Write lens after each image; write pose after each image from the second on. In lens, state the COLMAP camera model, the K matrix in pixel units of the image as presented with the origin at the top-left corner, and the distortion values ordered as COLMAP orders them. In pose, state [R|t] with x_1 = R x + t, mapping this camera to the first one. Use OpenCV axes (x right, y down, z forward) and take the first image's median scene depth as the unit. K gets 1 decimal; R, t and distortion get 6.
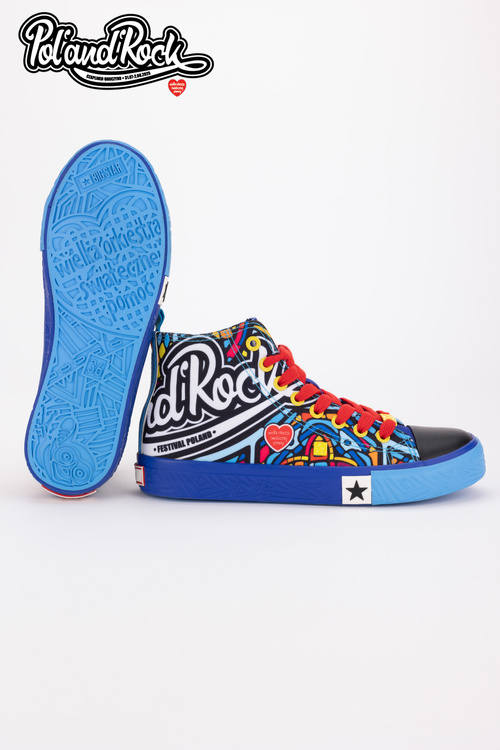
lens RADIAL K [[1526.2, 0, 250.0], [0, 1526.2, 375.0], [0, 0, 1]] dist [0.055240, 0.054601]
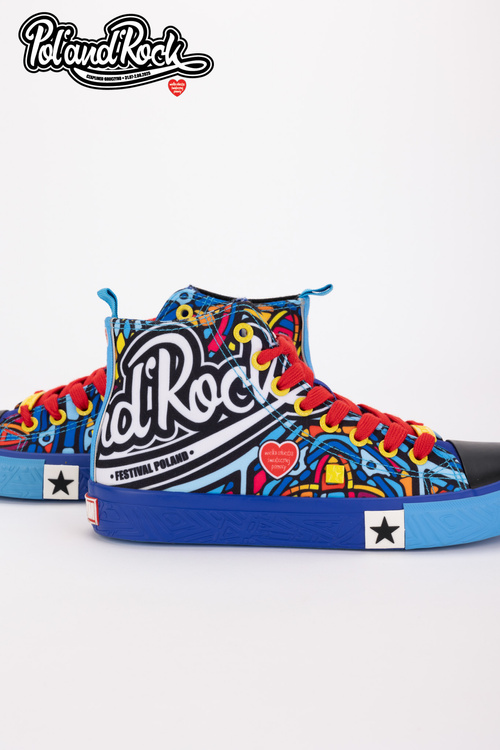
lens RADIAL K [[1526.2, 0, 250.0], [0, 1526.2, 375.0], [0, 0, 1]] dist [0.055240, 0.054601]
pose [[0.999883, -0.007642, 0.013245, -0.004610], [0.007581, 0.999960, 0.004700, -0.003551], [-0.013281, -0.004599, 0.999901, 0.258359]]
